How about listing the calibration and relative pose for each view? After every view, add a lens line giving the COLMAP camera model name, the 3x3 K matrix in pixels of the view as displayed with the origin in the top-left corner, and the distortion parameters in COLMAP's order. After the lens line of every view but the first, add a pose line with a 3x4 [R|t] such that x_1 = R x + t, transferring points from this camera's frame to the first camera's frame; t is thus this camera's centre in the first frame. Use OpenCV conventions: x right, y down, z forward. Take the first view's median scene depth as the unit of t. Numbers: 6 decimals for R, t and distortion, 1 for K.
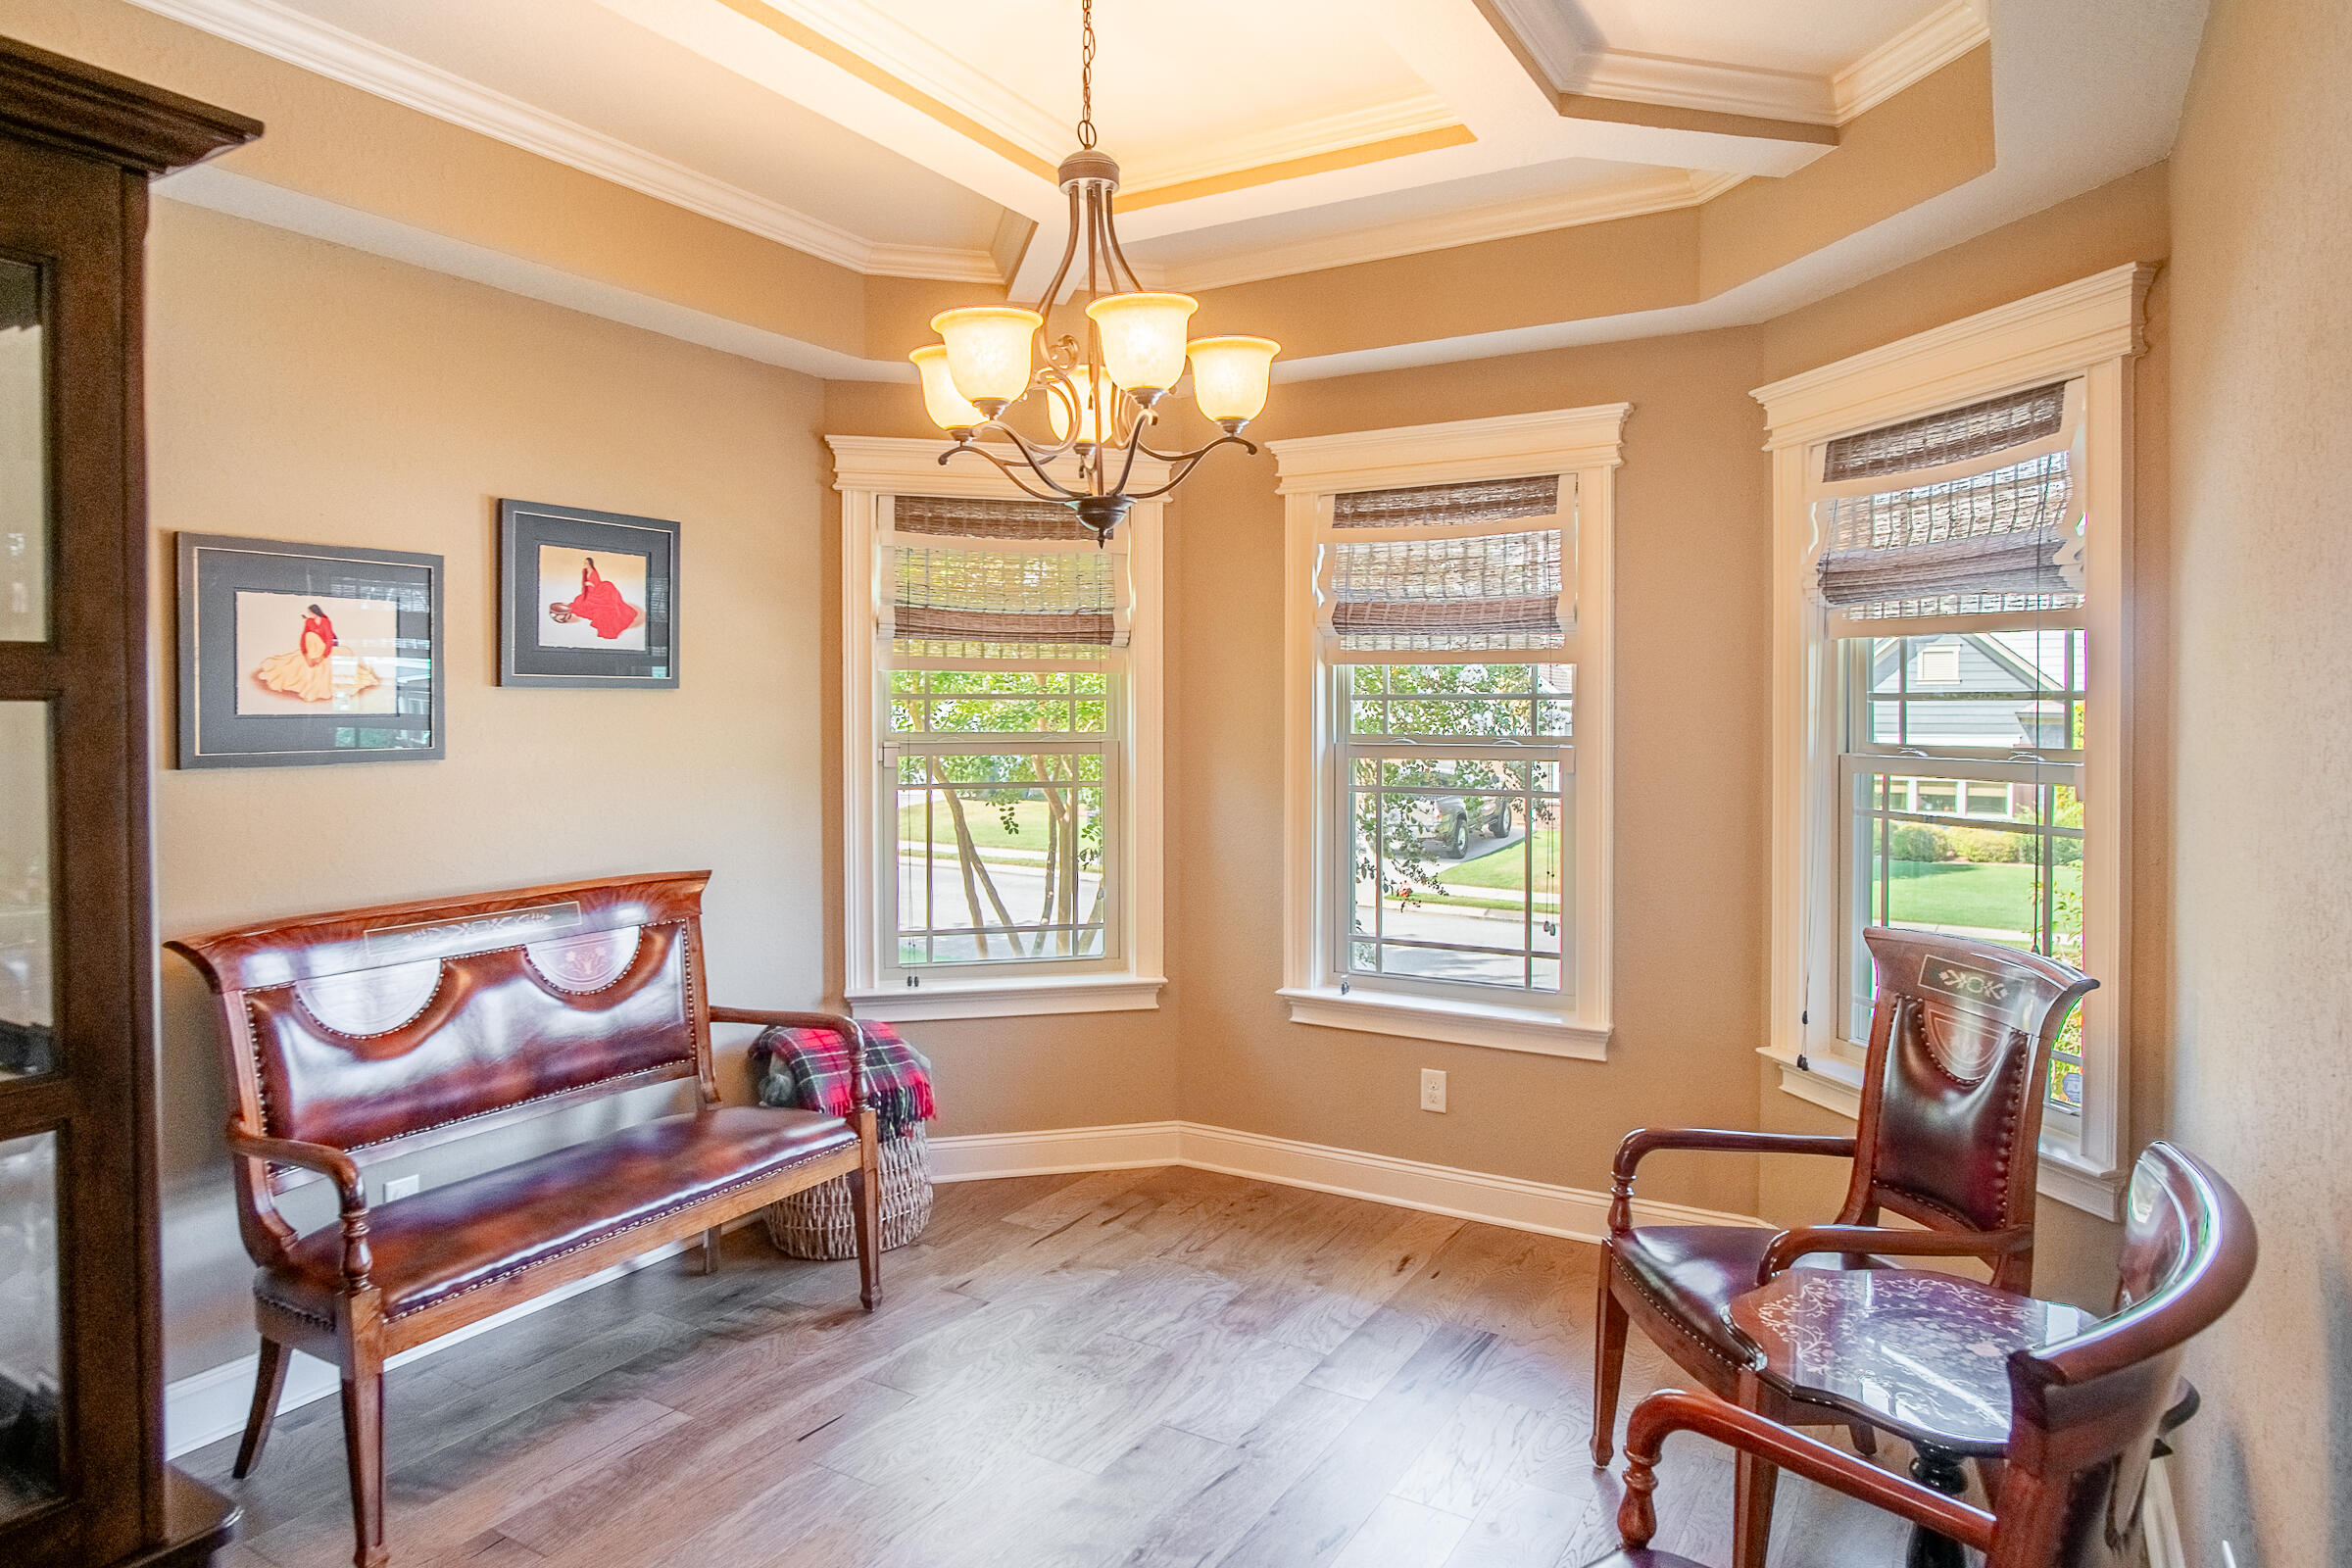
lens RADIAL K [[1407.8, 0, 1197.9], [0, 1407.8, 714.5], [0, 0, 1]] dist [-0.033111, 0.012556]
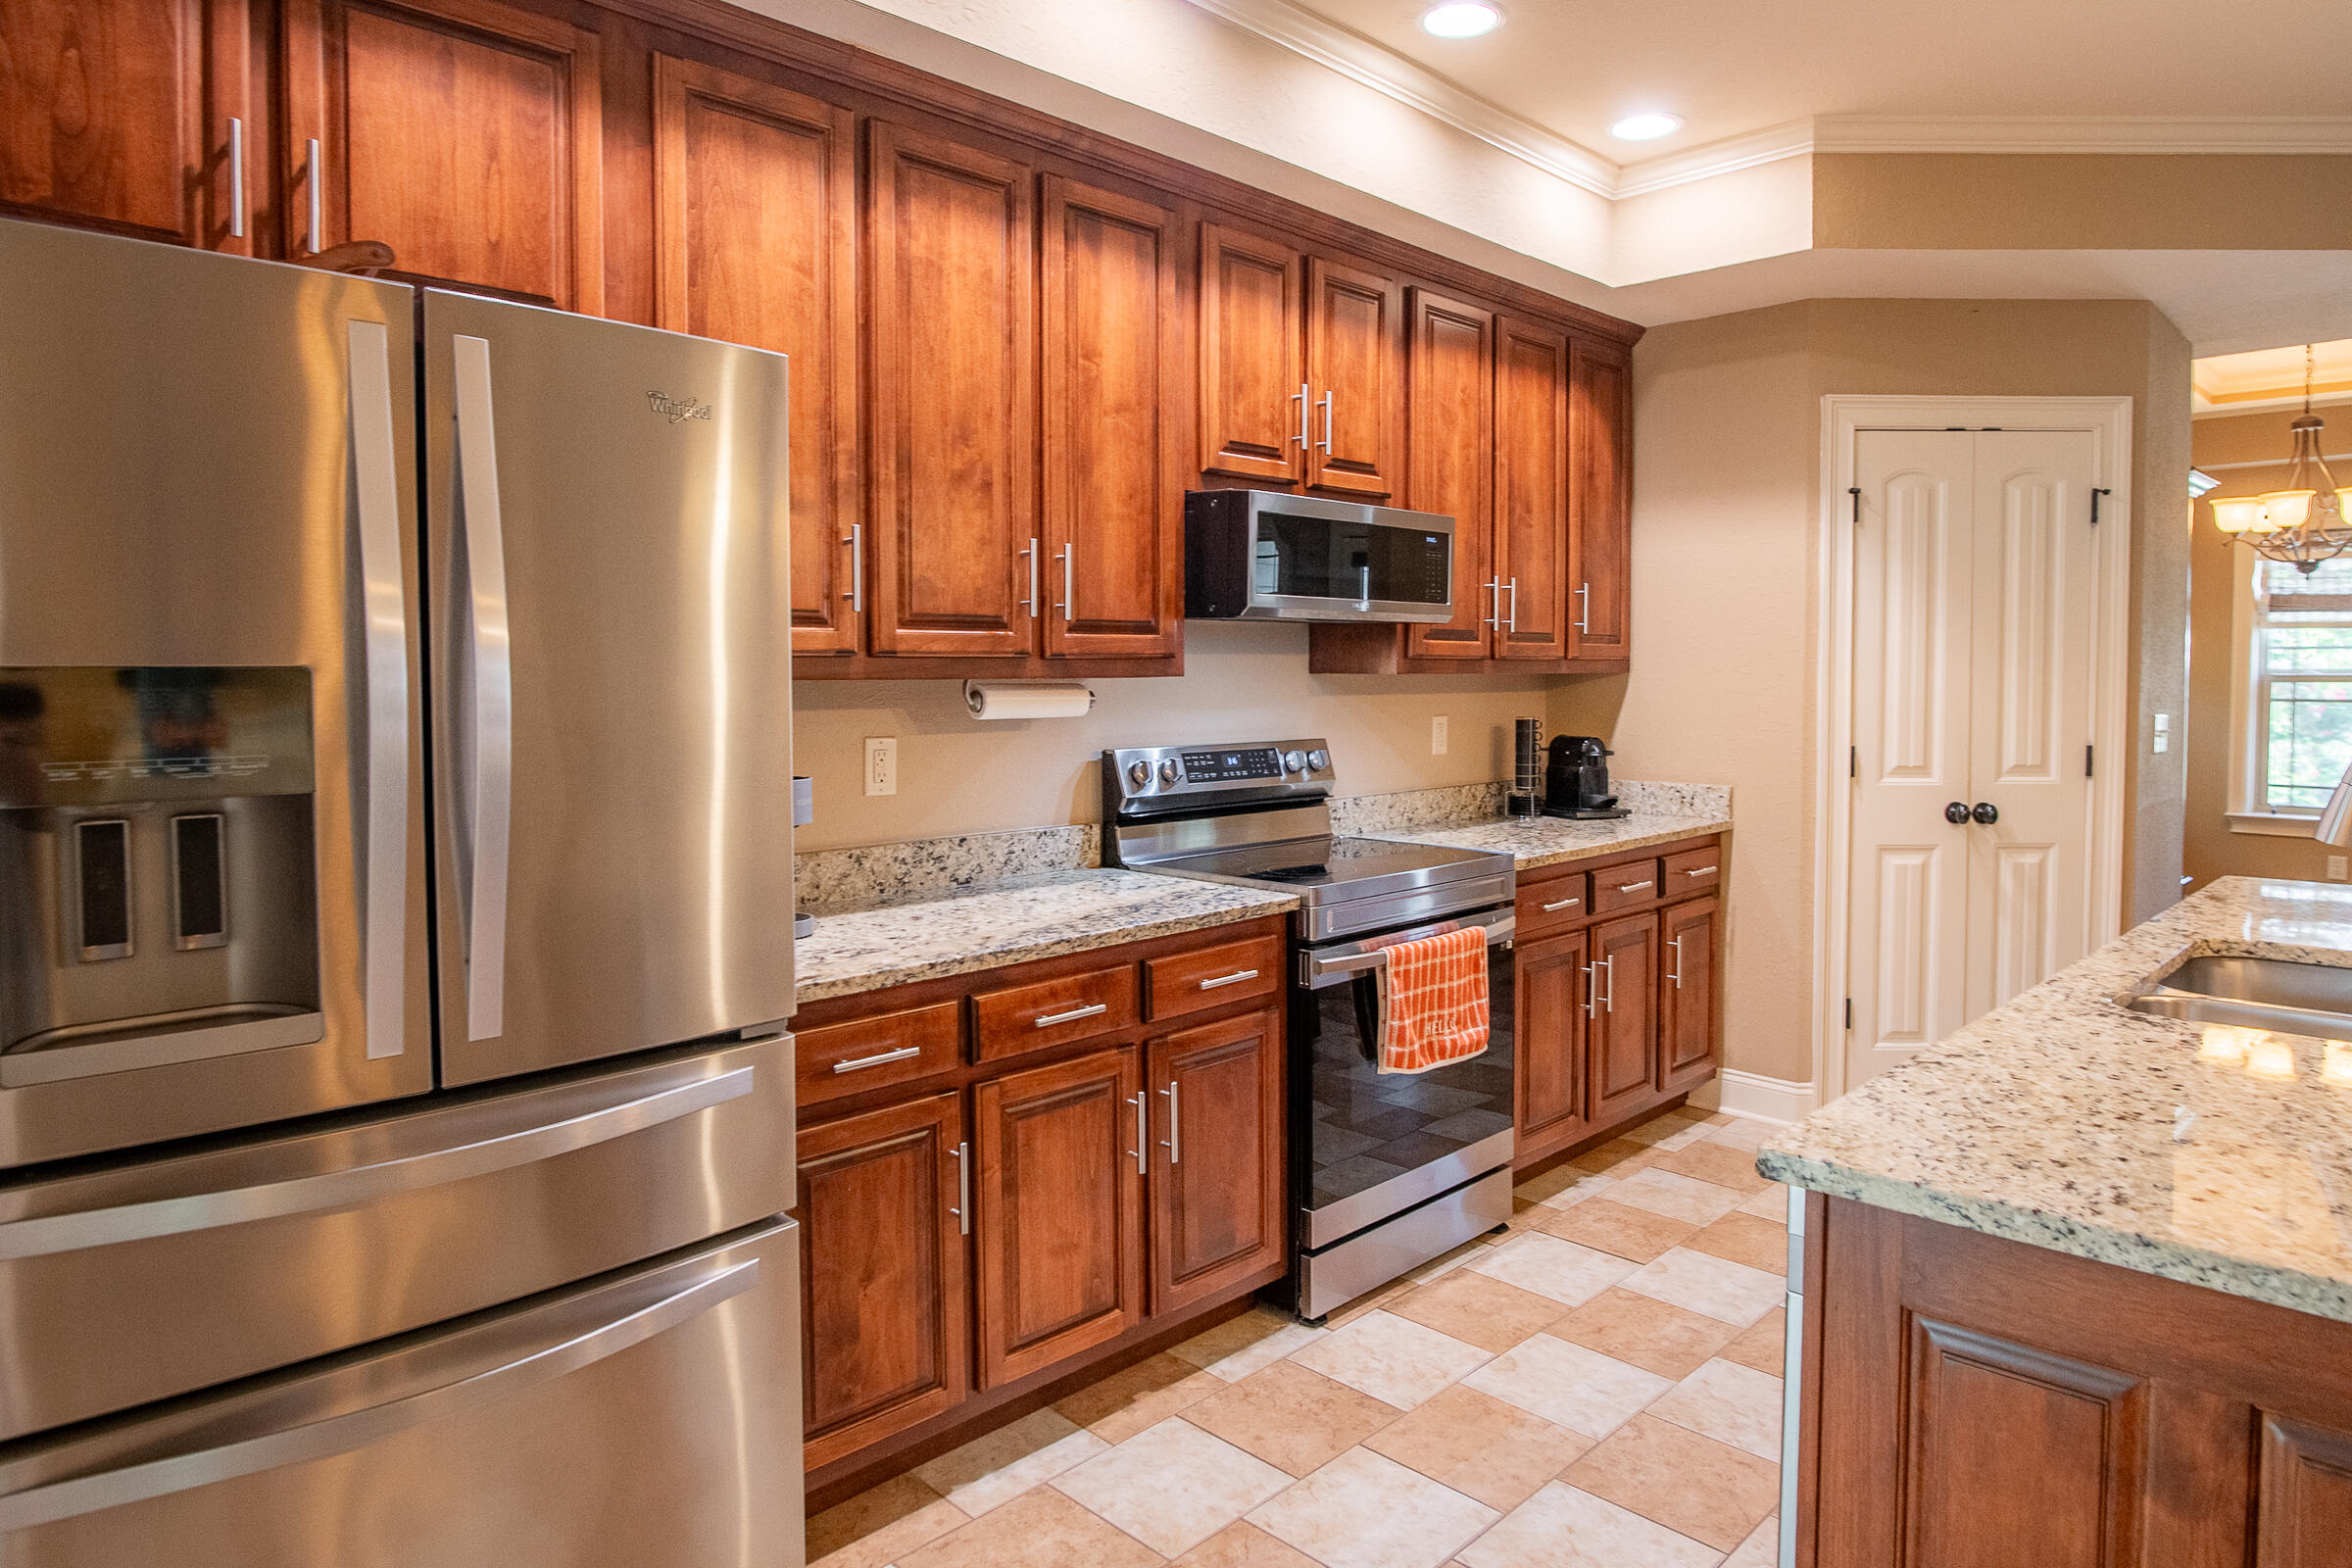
lens RADIAL K [[1407.8, 0, 1197.9], [0, 1407.8, 714.5], [0, 0, 1]] dist [-0.033111, 0.012556]
pose [[0.967491, 0.007992, -0.252778, -0.854457], [-0.001236, 0.999638, 0.026873, 0.029689], [0.252901, -0.025687, 0.967151, -1.150315]]
